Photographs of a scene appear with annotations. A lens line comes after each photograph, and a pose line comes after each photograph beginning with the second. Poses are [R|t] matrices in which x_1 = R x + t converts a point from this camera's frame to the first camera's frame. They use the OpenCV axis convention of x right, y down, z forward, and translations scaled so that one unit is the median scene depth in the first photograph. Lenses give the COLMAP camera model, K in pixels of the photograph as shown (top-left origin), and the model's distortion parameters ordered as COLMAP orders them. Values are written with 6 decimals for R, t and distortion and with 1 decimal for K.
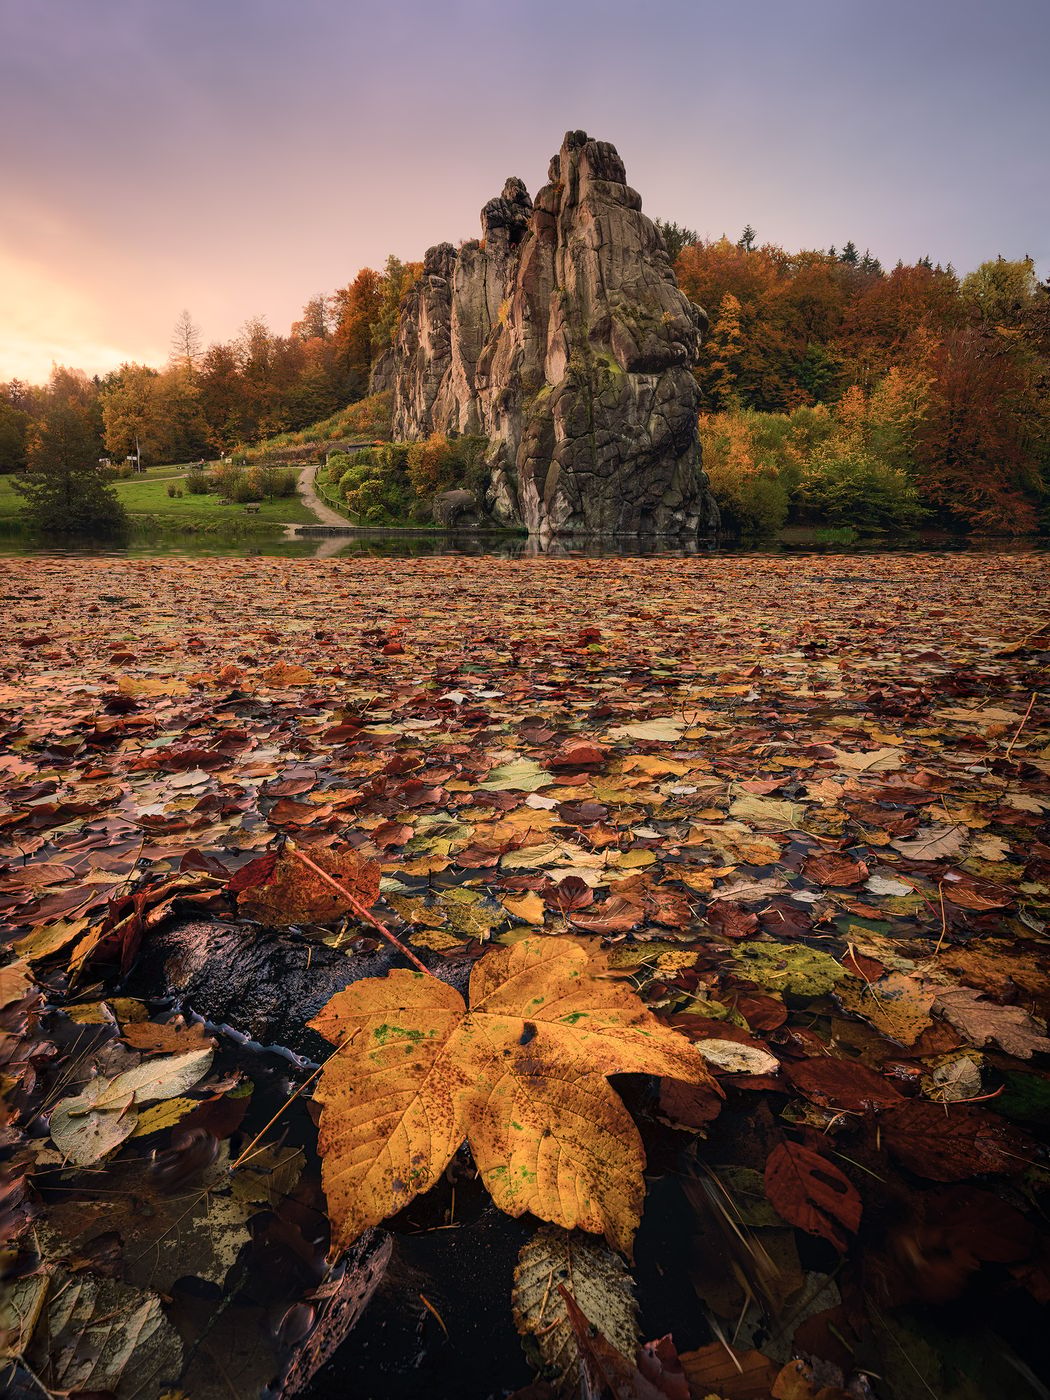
lens RADIAL K [[855.2, 0, 522.1], [0, 855.2, 656.9], [0, 0, 1]] dist [0.001881, 0.000668]
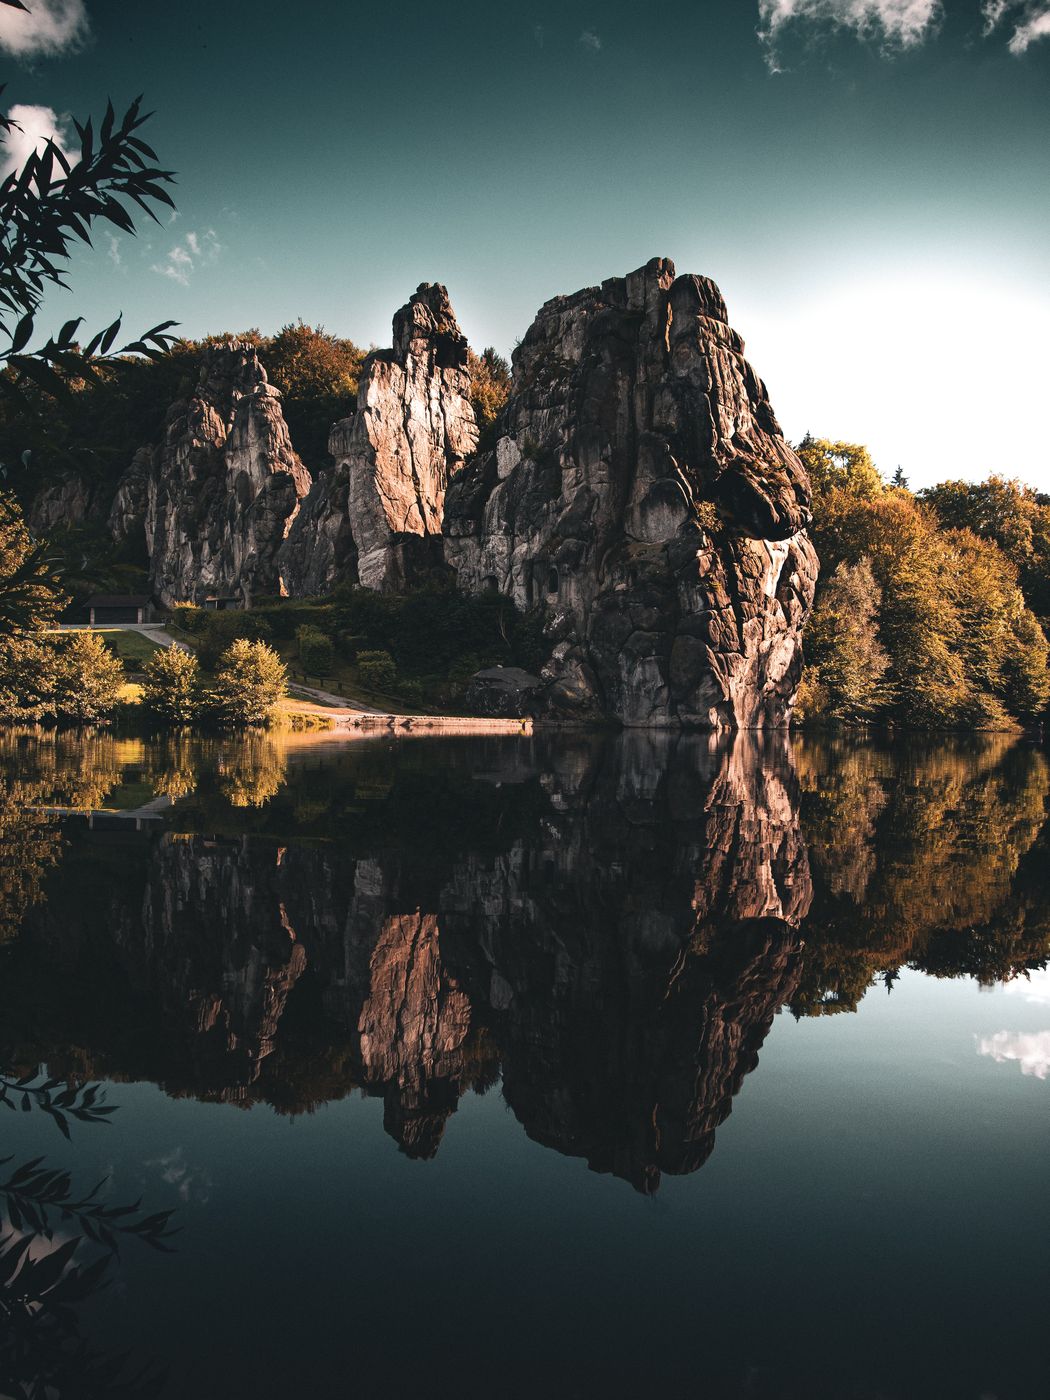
lens RADIAL K [[1123.0, 0, 522.1], [0, 1123.0, 732.5], [0, 0, 1]] dist [-0.112585, 0.001732]
pose [[0.916323, 0.001863, 0.400436, -0.479382], [0.051007, 0.991301, -0.121332, -0.021131], [-0.397179, 0.131604, 0.908256, 0.121562]]
